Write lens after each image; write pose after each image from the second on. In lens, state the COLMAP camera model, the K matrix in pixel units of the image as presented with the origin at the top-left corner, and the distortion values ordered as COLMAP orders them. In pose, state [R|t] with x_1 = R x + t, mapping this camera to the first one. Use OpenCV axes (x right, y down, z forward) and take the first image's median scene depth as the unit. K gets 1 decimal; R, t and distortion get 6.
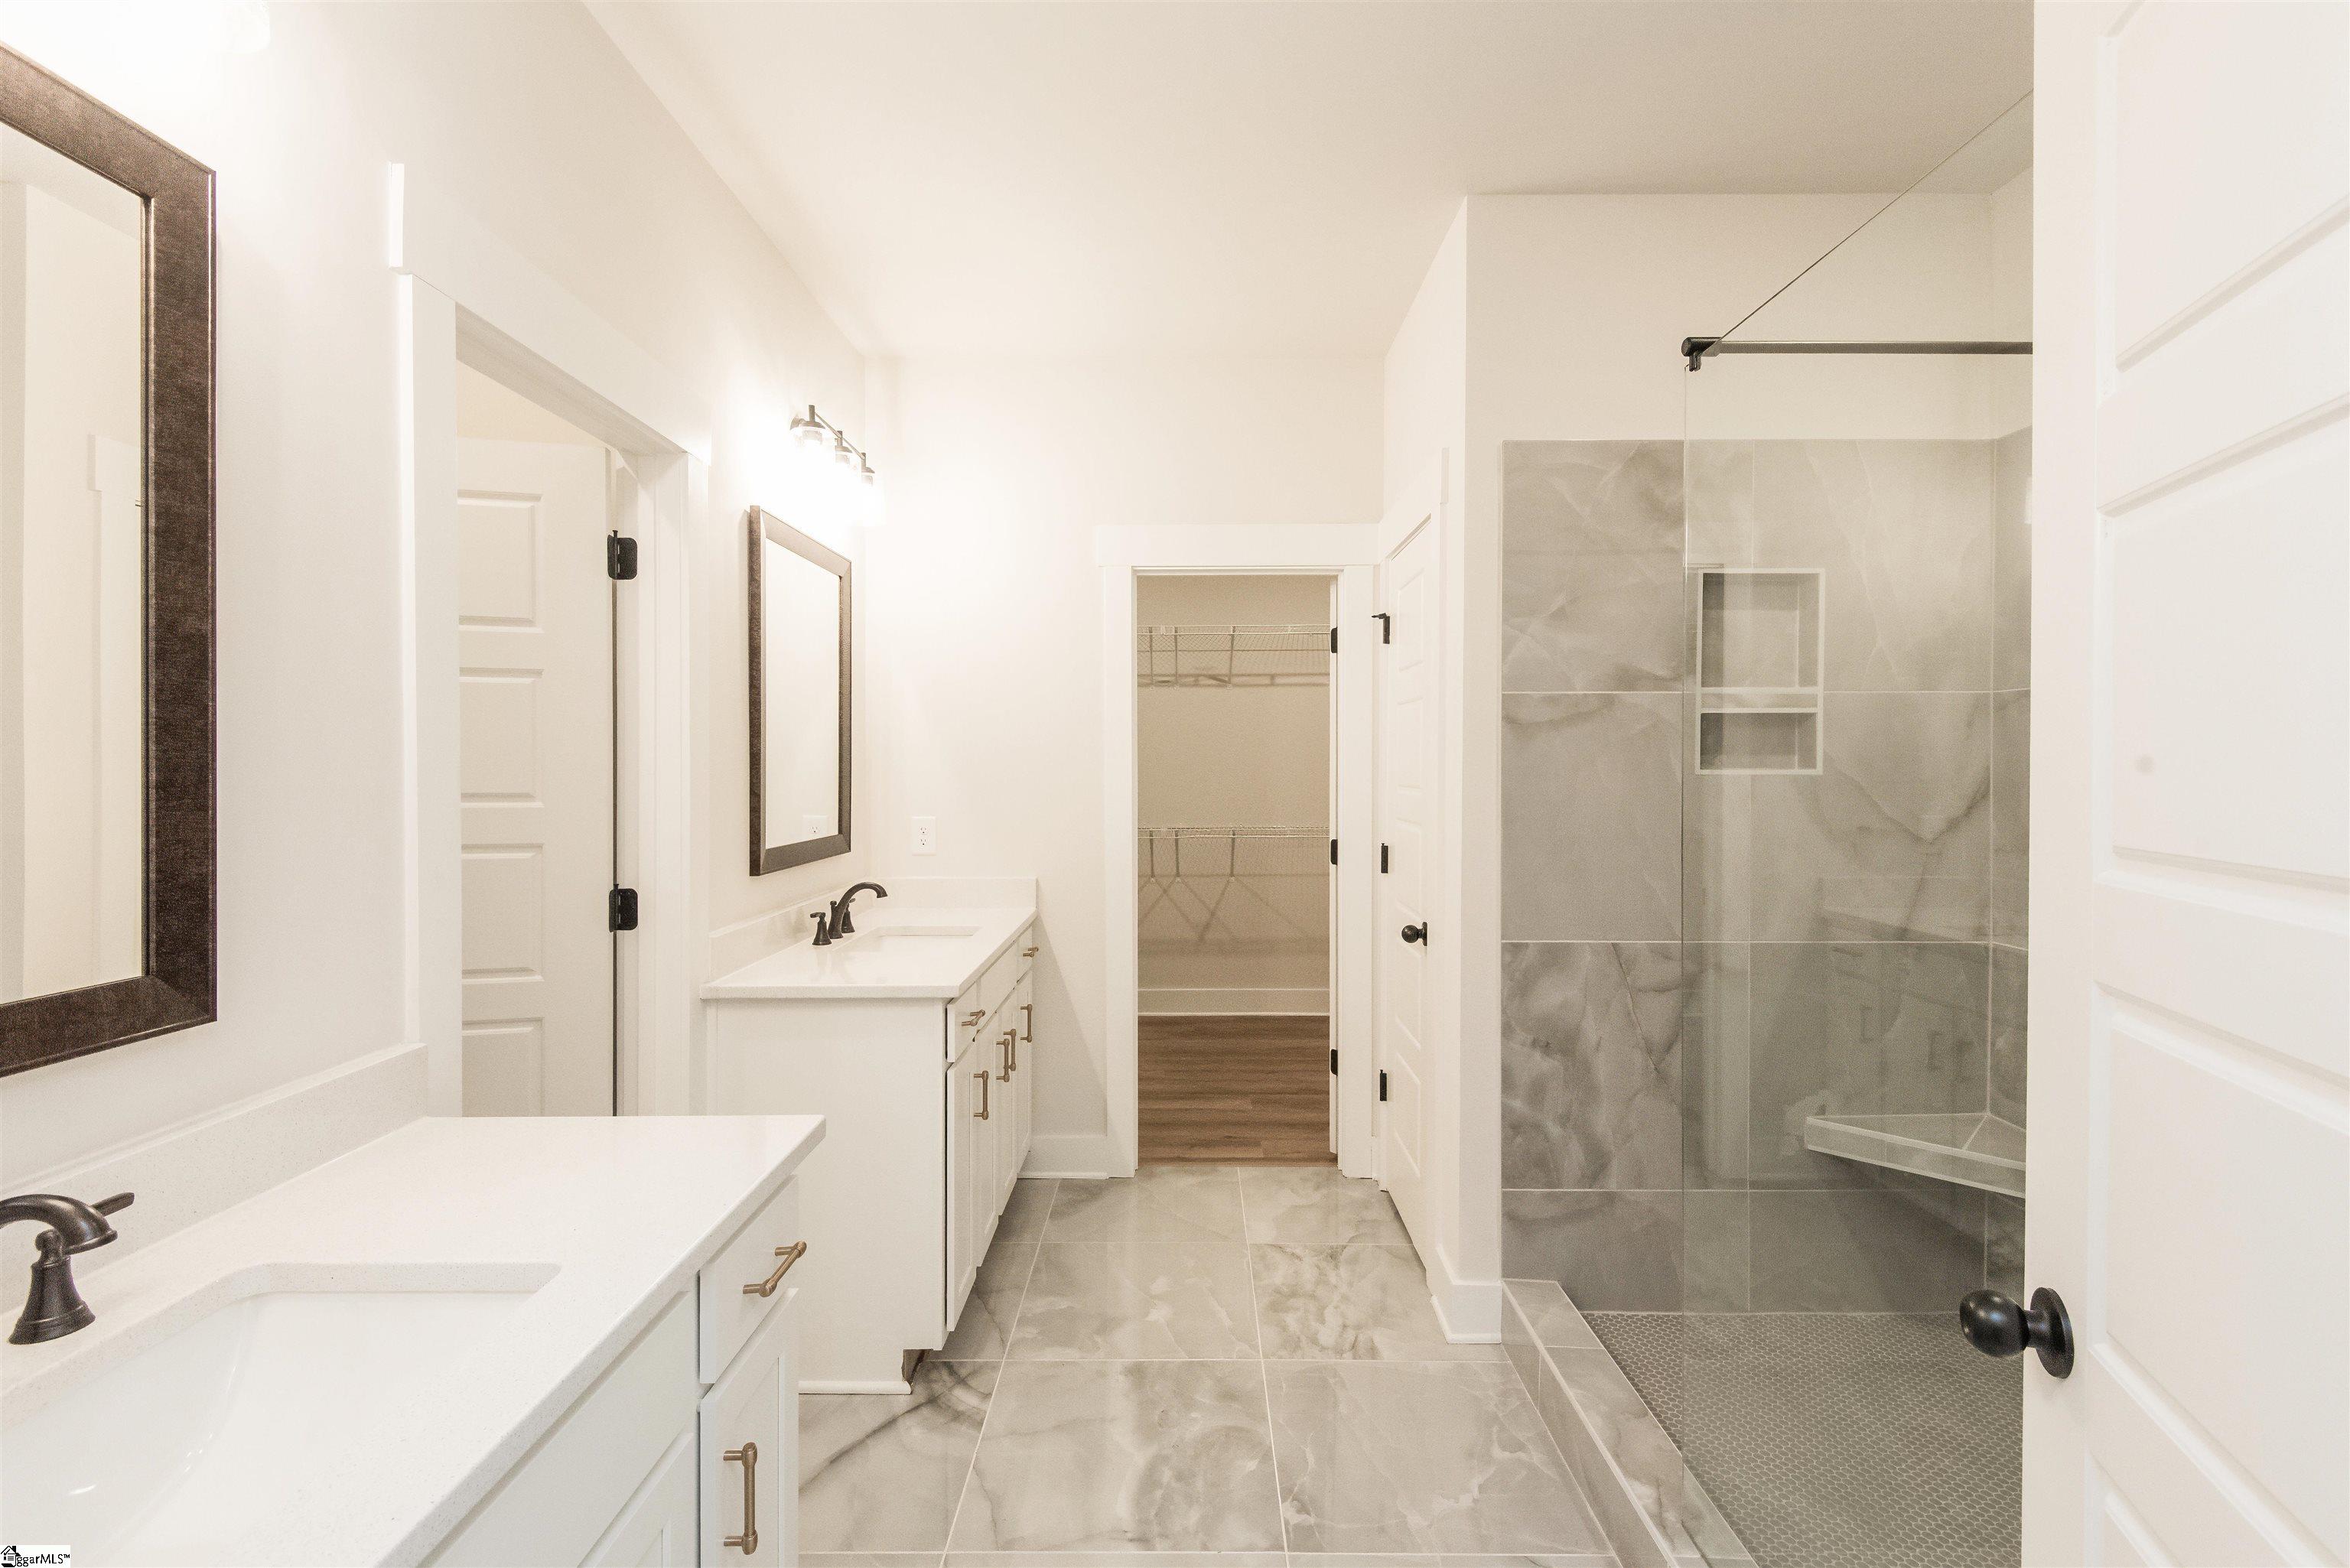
lens RADIAL K [[1077.8, 0, 1178.5], [0, 1077.8, 783.0], [0, 0, 1]] dist [0.025968, -0.022684]
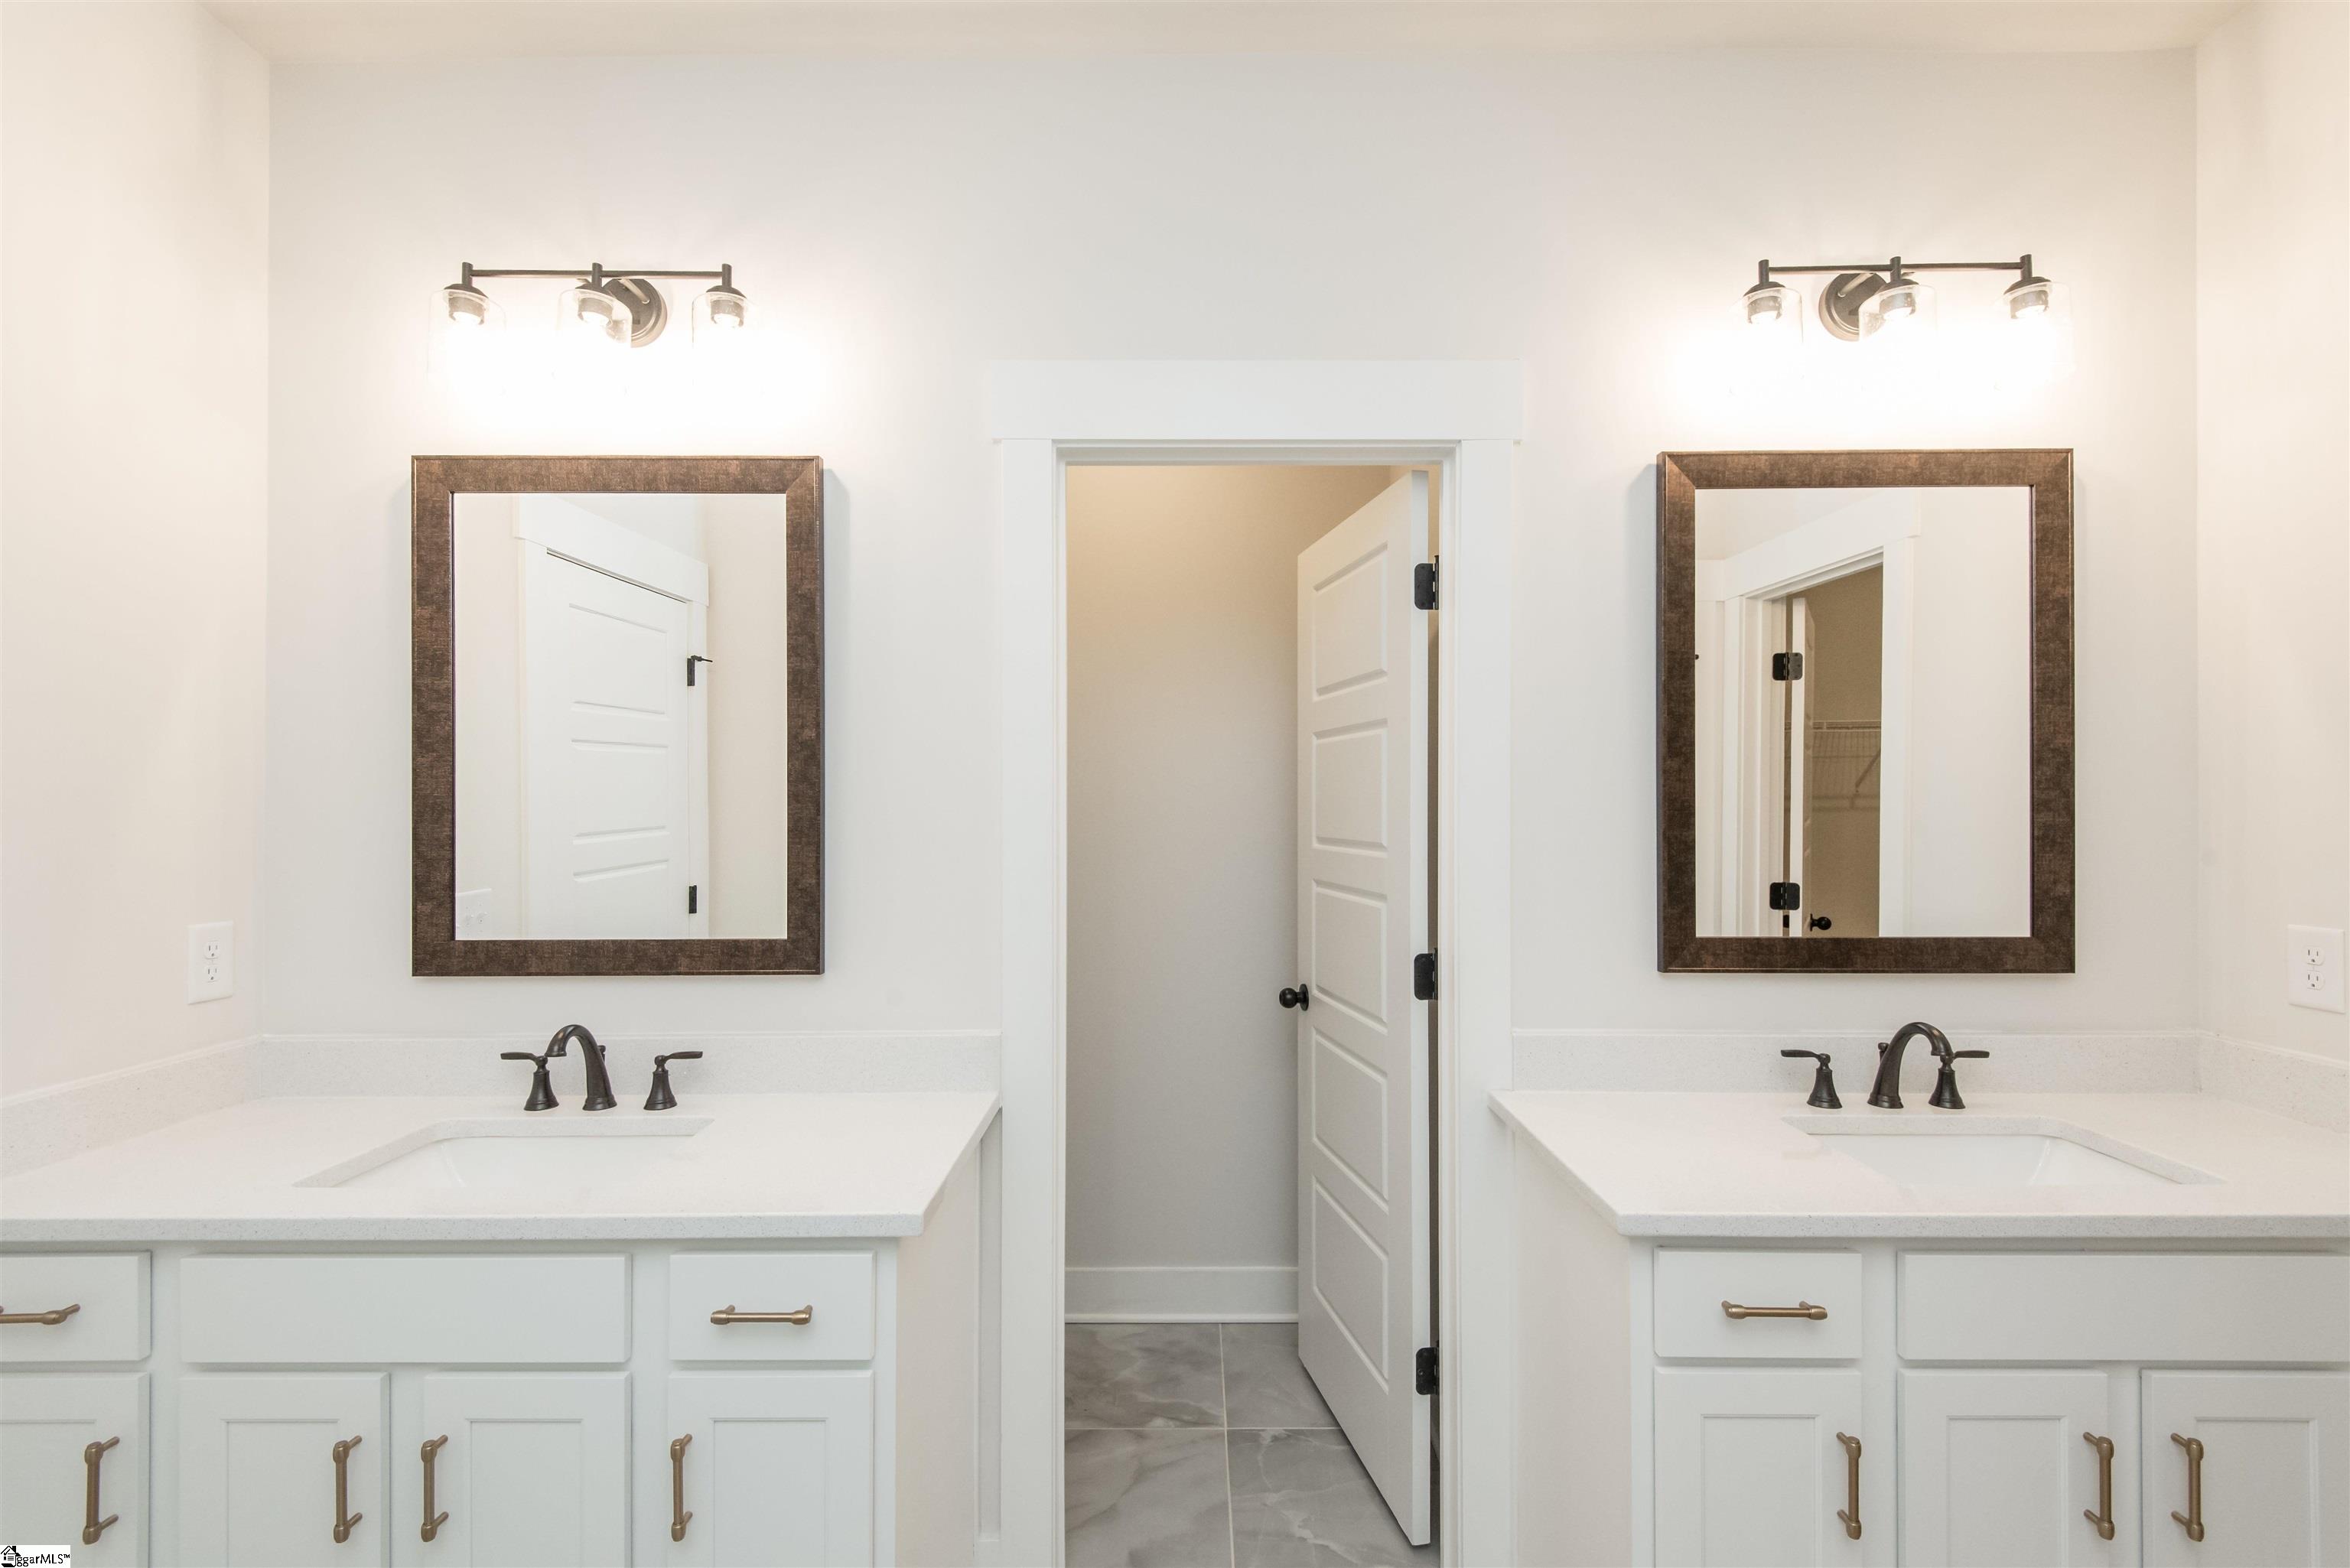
lens RADIAL K [[1077.8, 0, 1178.5], [0, 1077.8, 783.0], [0, 0, 1]] dist [0.025968, -0.022684]
pose [[-0.002343, -0.000343, -0.999997, 0.626138], [-0.010921, 0.999940, -0.000317, -0.064317], [0.999938, 0.010920, -0.002346, 1.307303]]
